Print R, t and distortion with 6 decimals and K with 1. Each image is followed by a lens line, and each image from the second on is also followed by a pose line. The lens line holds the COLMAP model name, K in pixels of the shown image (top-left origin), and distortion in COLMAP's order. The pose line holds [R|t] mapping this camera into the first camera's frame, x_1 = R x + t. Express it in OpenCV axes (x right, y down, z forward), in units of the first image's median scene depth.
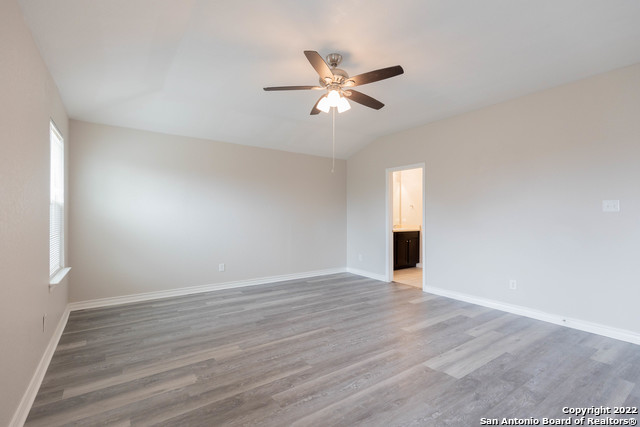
lens RADIAL K [[292.1, 0, 315.8], [0, 292.1, 212.1], [0, 0, 1]] dist [0.015337, -0.000268]
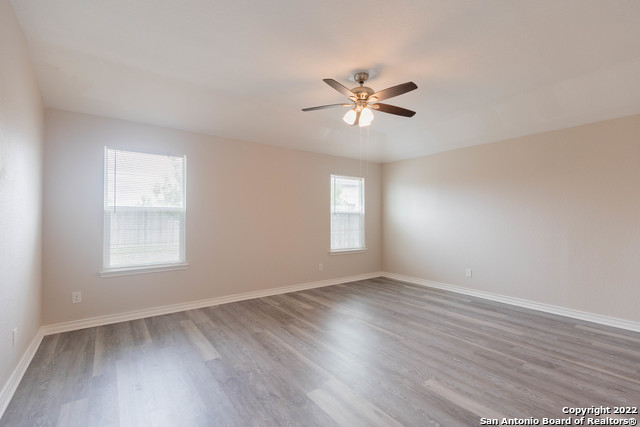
lens RADIAL K [[292.1, 0, 317.9], [0, 292.1, 216.7], [0, 0, 1]] dist [0.015337, -0.000268]
pose [[0.015108, -0.014111, -0.999786, 0.952808], [0.005328, 0.999887, -0.014032, 0.017480], [0.999872, -0.005115, 0.015182, 0.694002]]
